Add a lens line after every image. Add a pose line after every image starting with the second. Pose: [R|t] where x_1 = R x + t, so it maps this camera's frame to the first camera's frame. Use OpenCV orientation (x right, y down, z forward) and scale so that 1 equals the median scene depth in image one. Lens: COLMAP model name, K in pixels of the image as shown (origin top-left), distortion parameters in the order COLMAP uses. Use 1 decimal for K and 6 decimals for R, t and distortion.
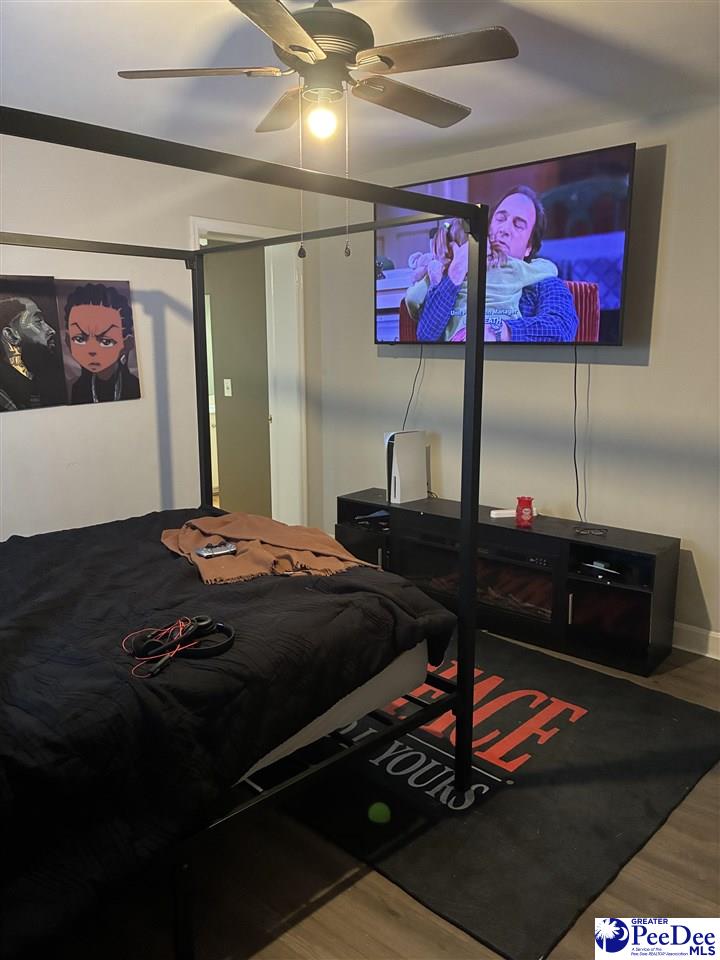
lens RADIAL K [[732.4, 0, 360.0], [0, 732.4, 480.0], [0, 0, 1]] dist [0.048174, -0.044459]
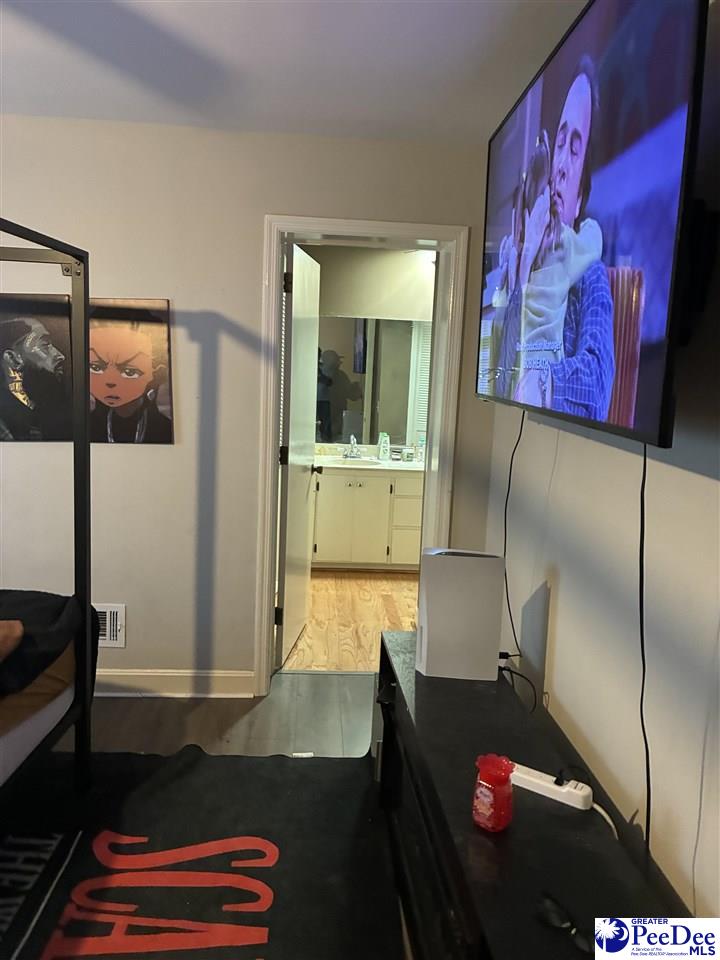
lens RADIAL K [[732.4, 0, 360.0], [0, 732.4, 480.0], [0, 0, 1]] dist [0.048174, -0.044459]
pose [[0.714135, 0.145223, -0.684778, 0.447364], [-0.179421, 0.983538, 0.021469, -0.137822], [0.676623, 0.107532, 0.728435, 0.608948]]
